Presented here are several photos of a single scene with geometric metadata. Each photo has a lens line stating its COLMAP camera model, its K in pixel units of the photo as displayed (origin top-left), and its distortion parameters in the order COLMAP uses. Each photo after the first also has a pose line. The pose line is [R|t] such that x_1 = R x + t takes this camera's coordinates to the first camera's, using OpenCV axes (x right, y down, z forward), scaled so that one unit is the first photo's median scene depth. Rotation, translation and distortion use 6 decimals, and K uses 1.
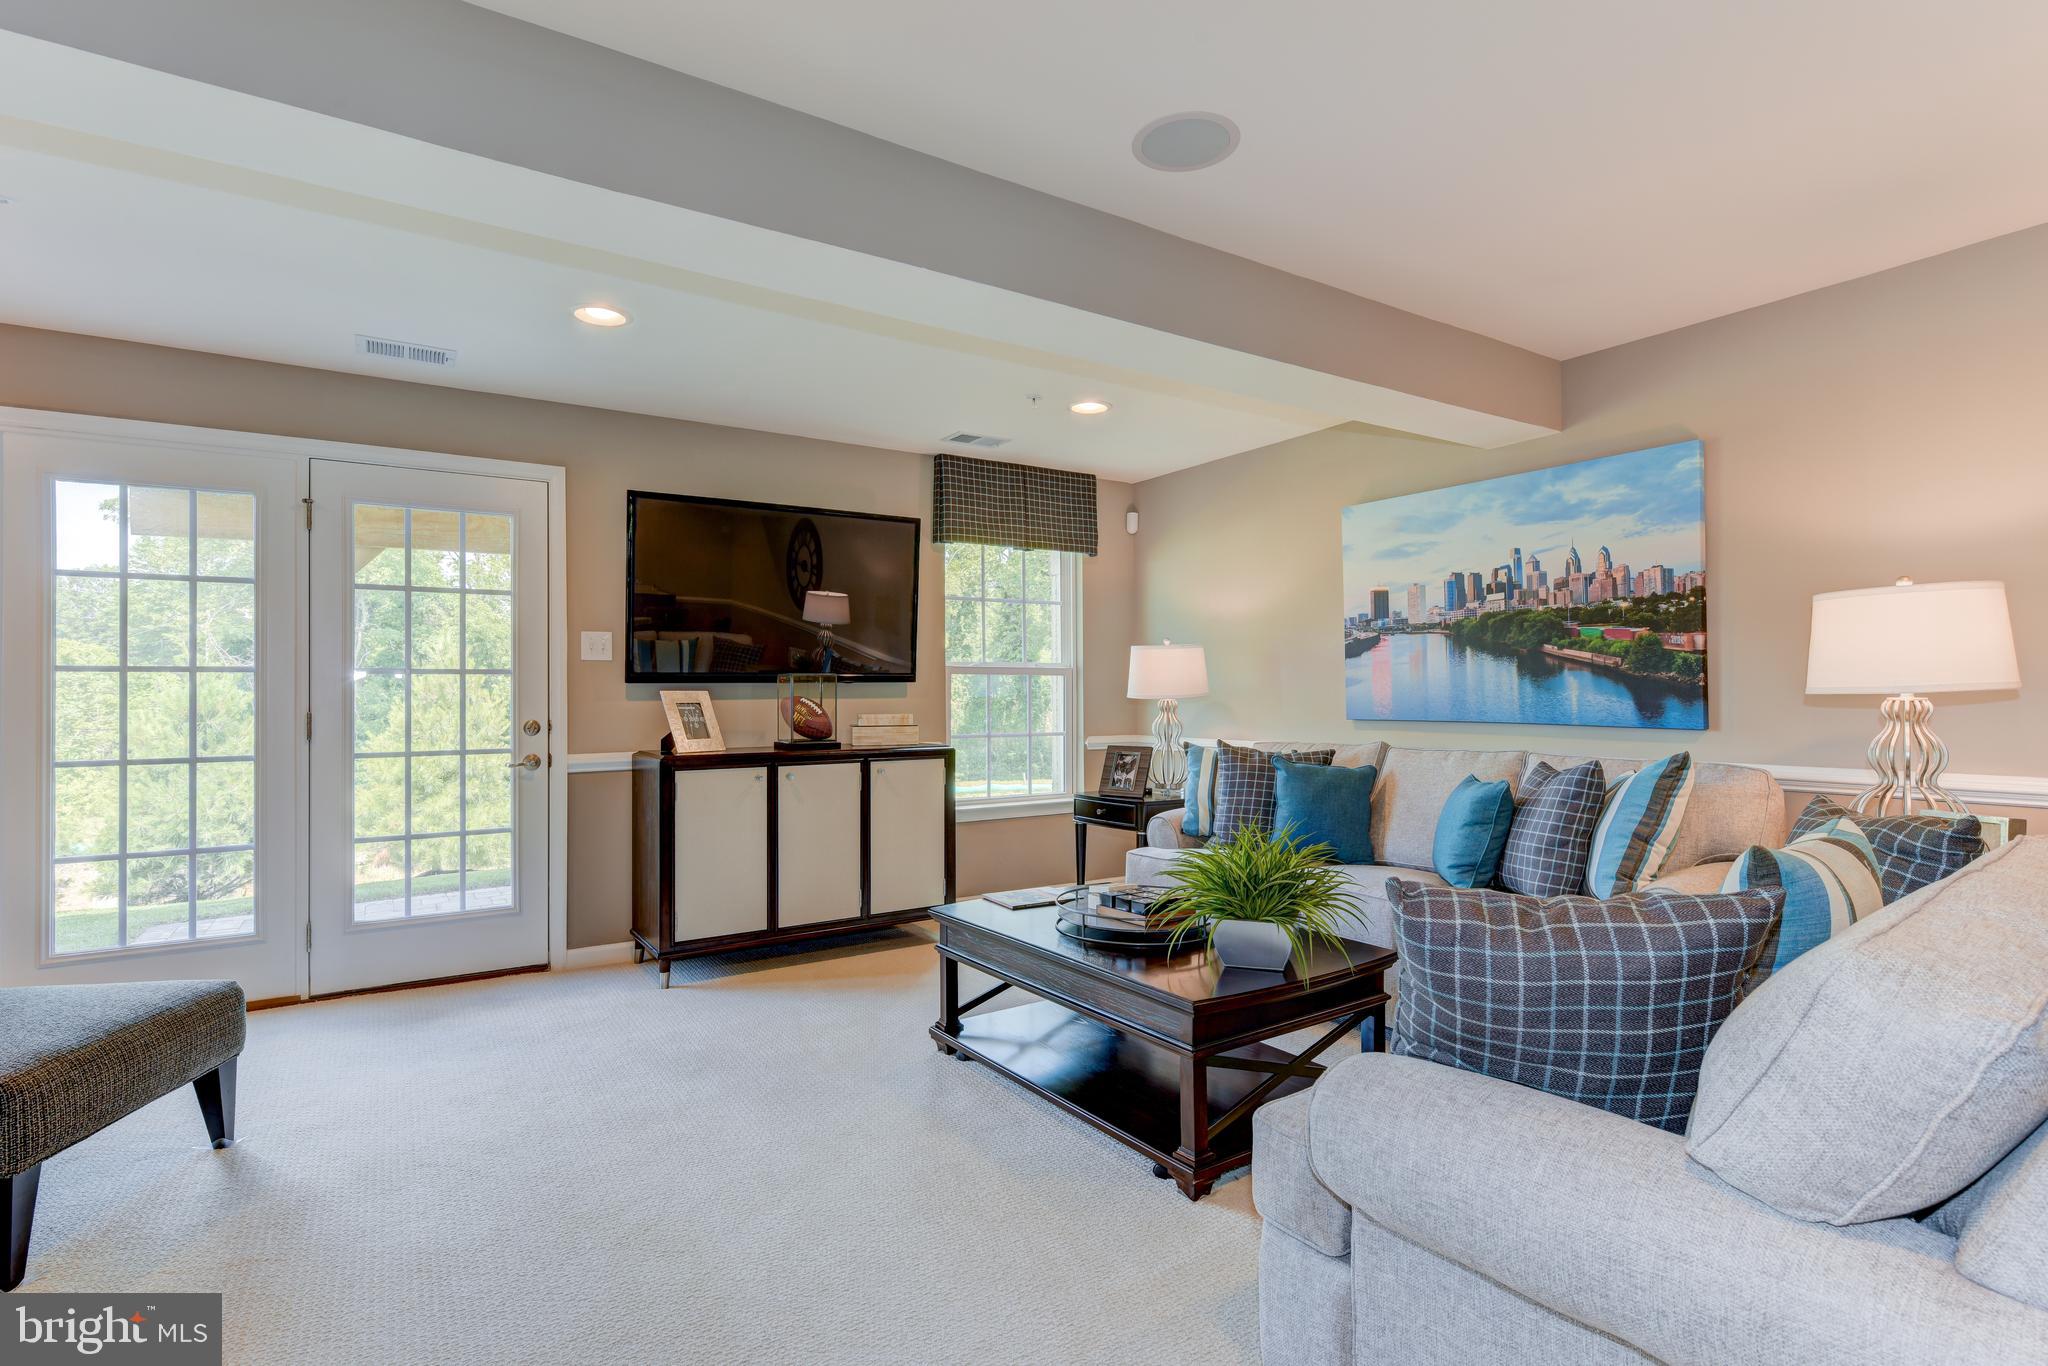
lens RADIAL K [[1020.0, 0, 1039.0], [0, 1020.0, 667.3], [0, 0, 1]] dist [0.005387, -0.003044]
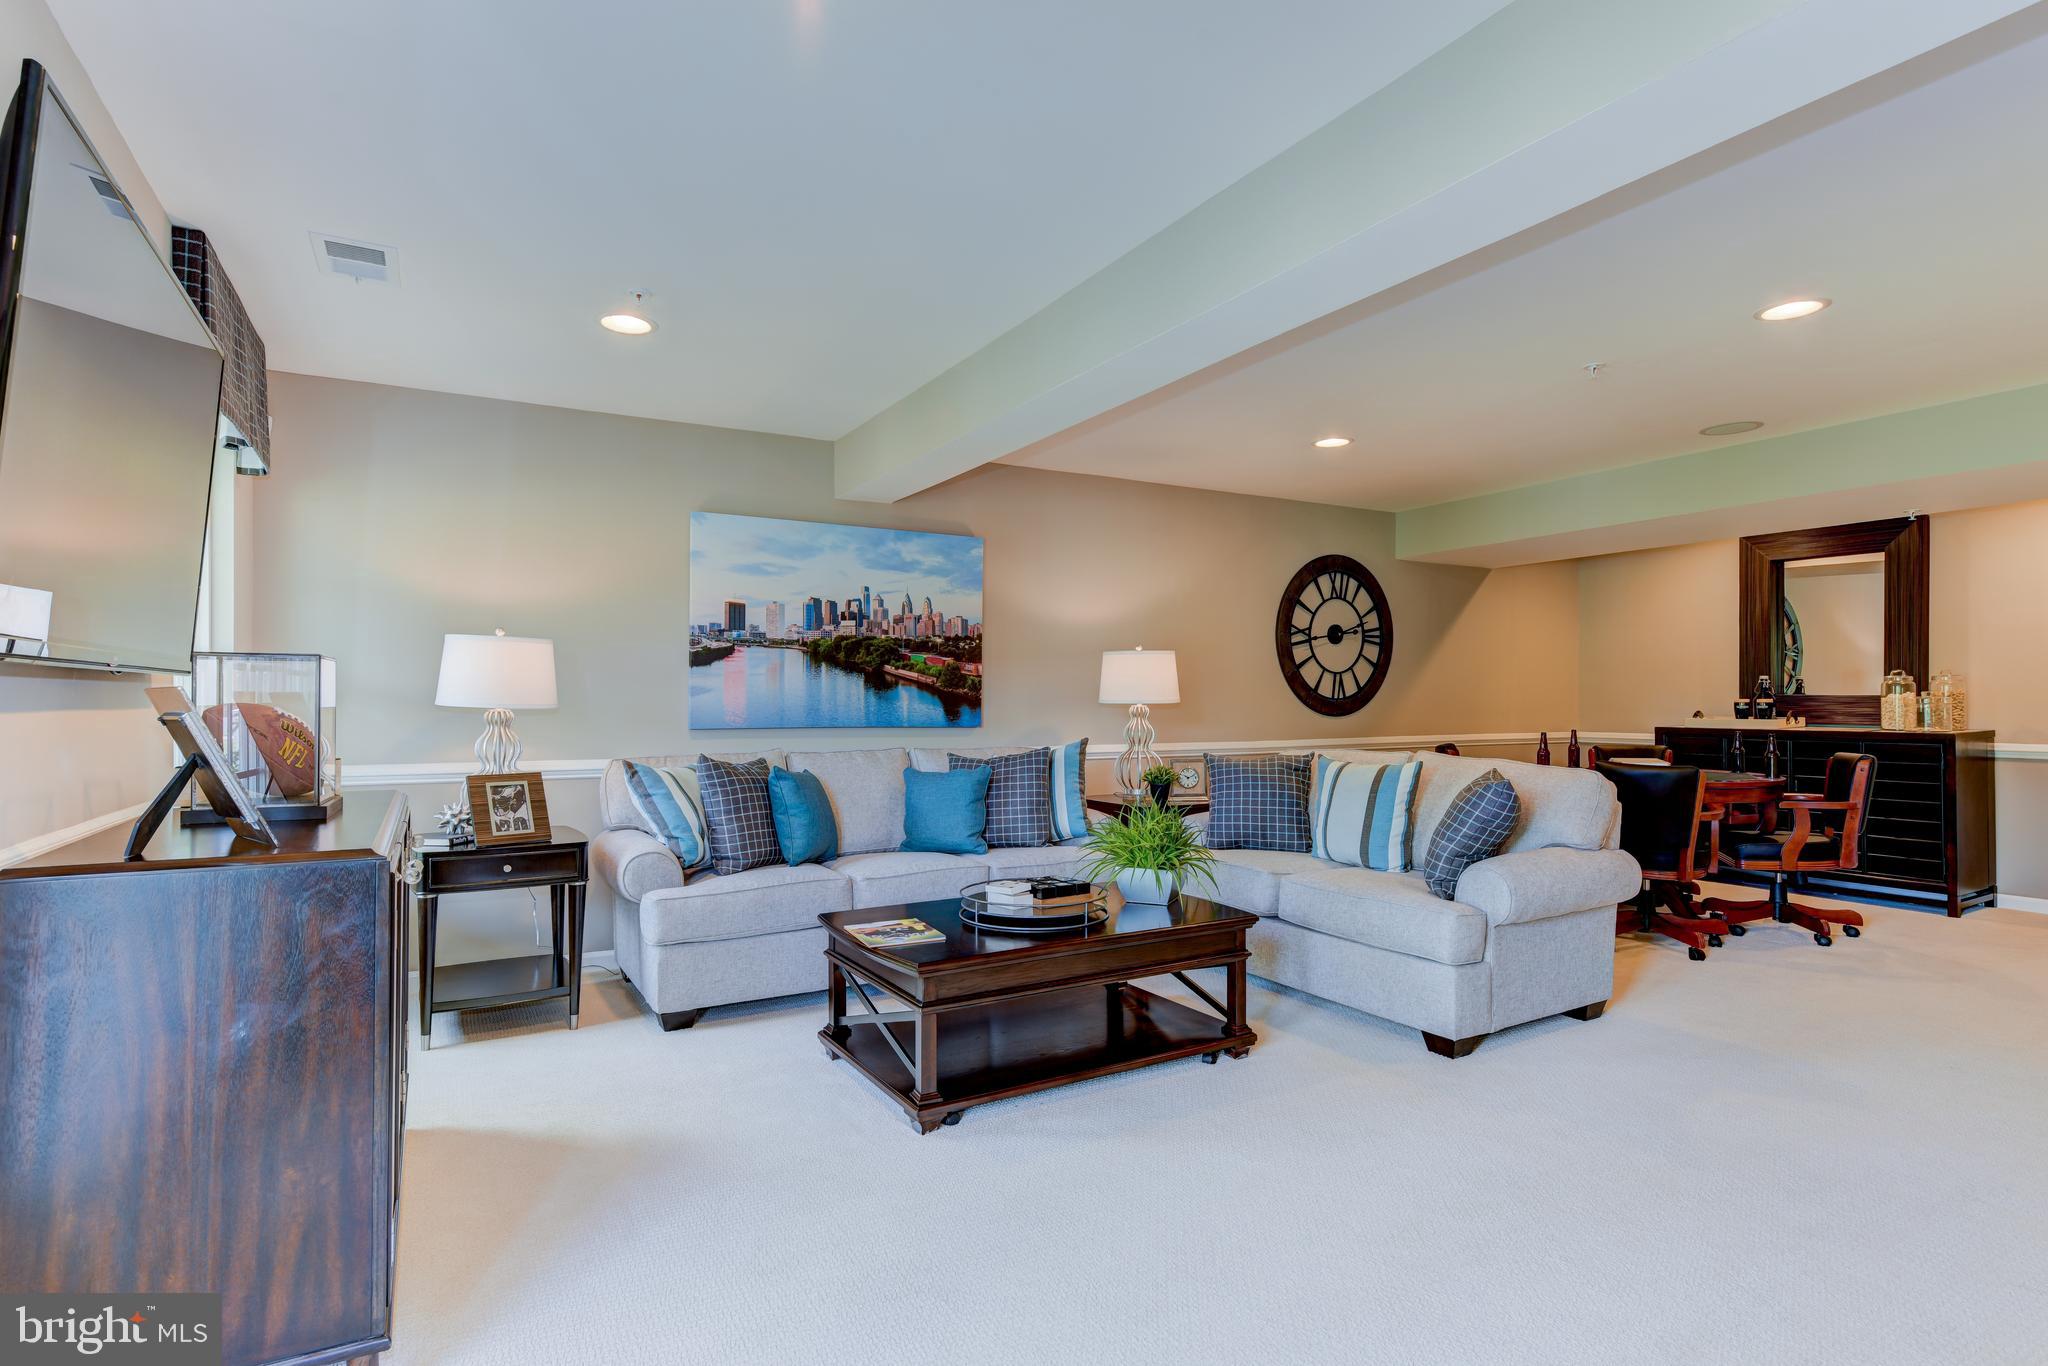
lens RADIAL K [[1020.0, 0, 1062.3], [0, 1020.0, 683.1], [0, 0, 1]] dist [0.005387, -0.003044]
pose [[0.039073, 0.022783, 0.998977, -0.705515], [-0.025987, 0.999425, -0.021777, 0.020477], [-0.998898, -0.025110, 0.039643, 0.652824]]
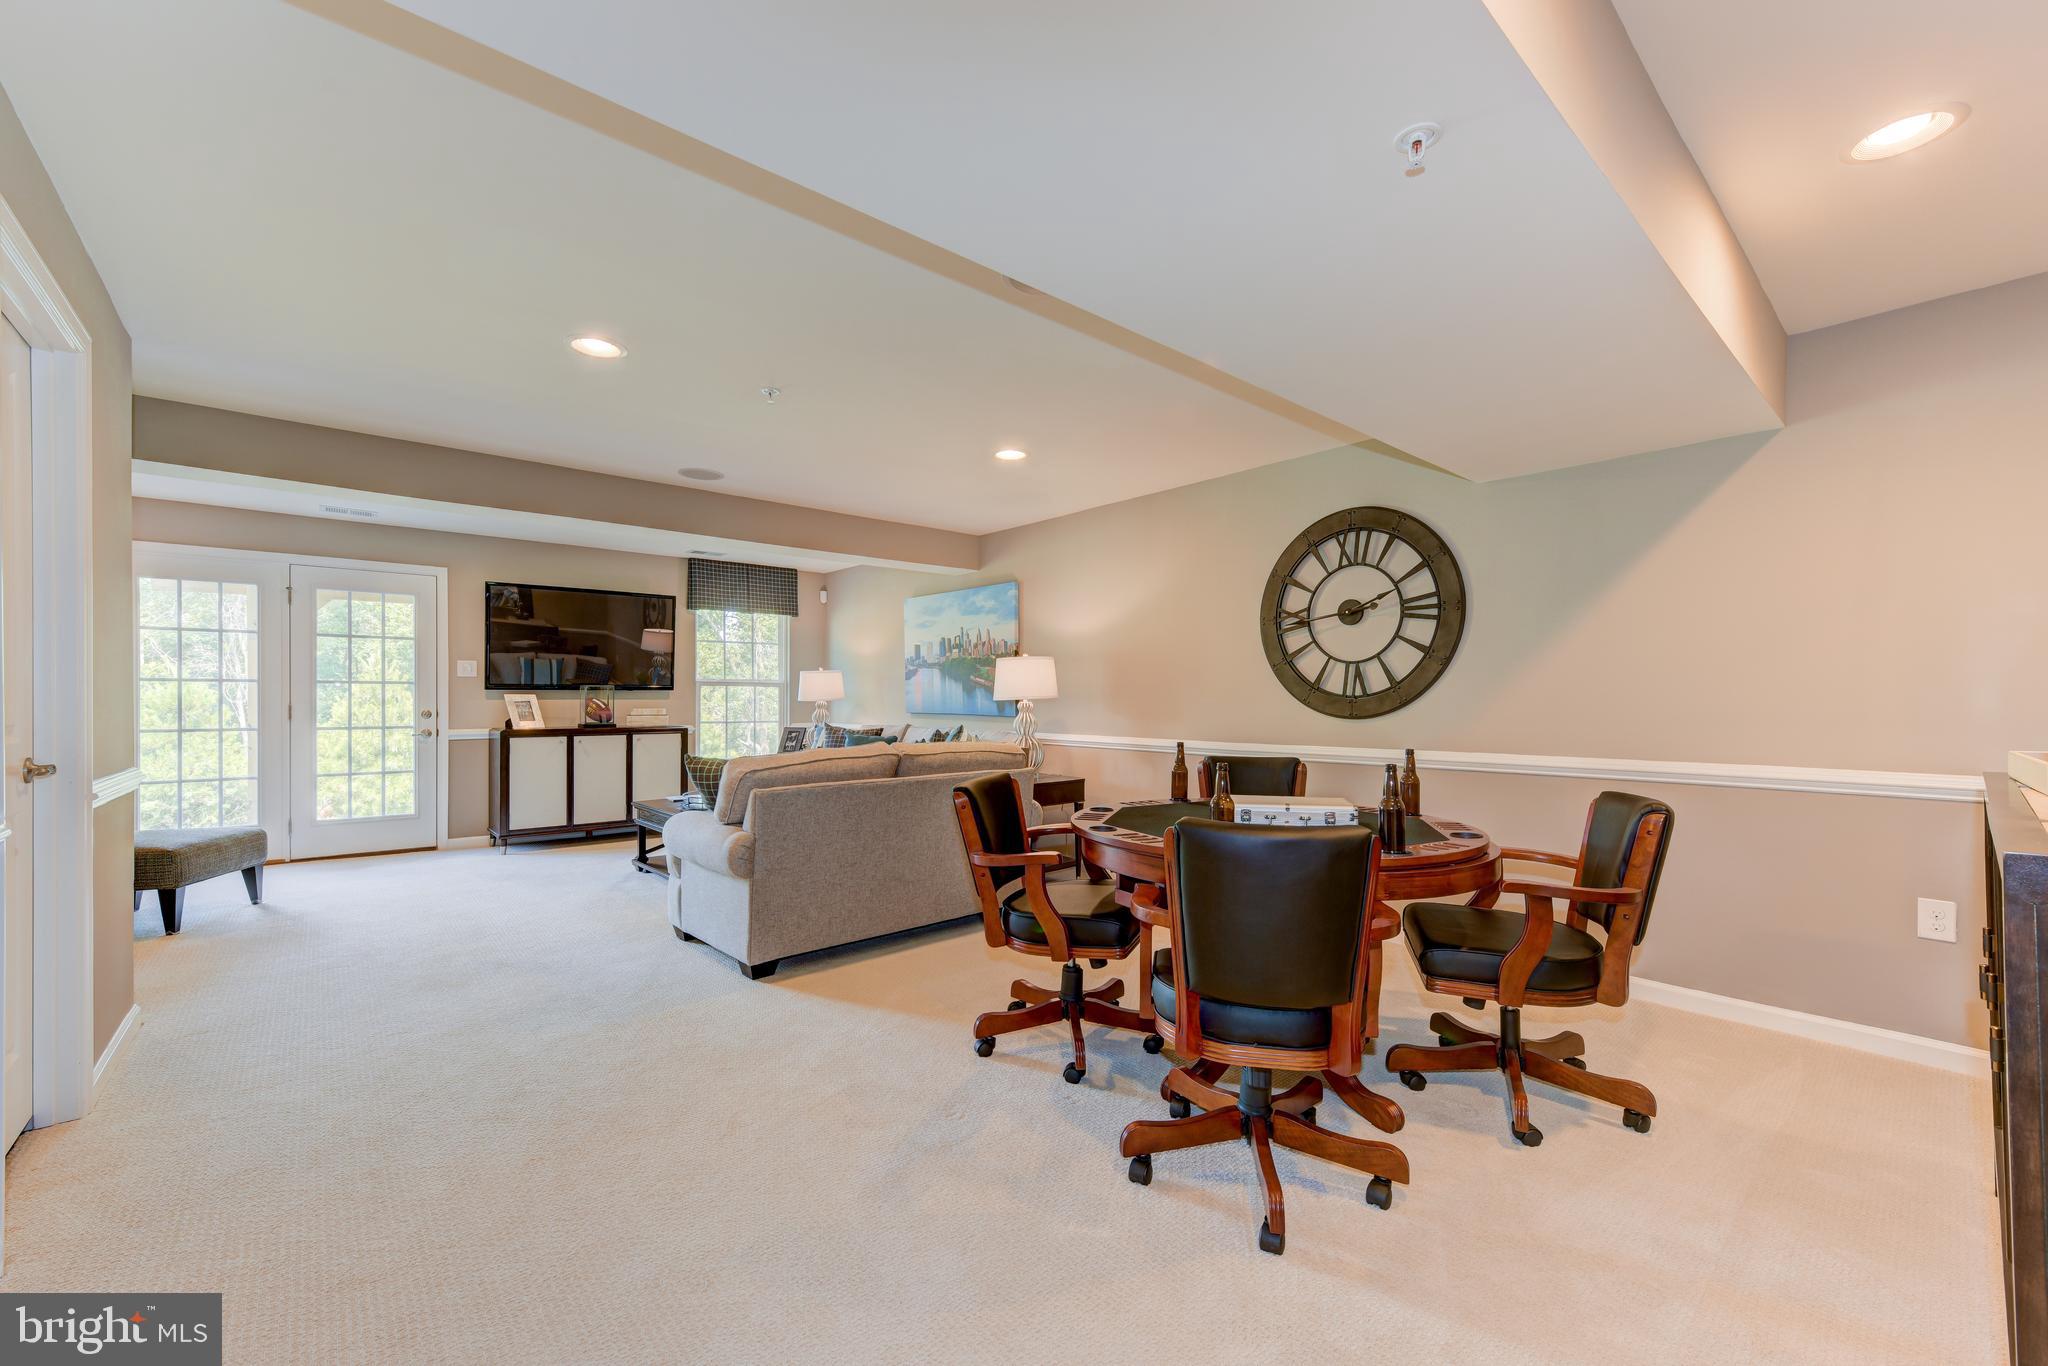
lens RADIAL K [[814.0, 0, 1023.1], [0, 814.0, 689.2], [0, 0, 1]] dist [0.008692, -0.002960]
pose [[0.990271, 0.009549, 0.138824, 0.335319], [-0.011555, 0.999840, 0.013654, -0.016214], [-0.138671, -0.015125, 0.990223, -0.554629]]
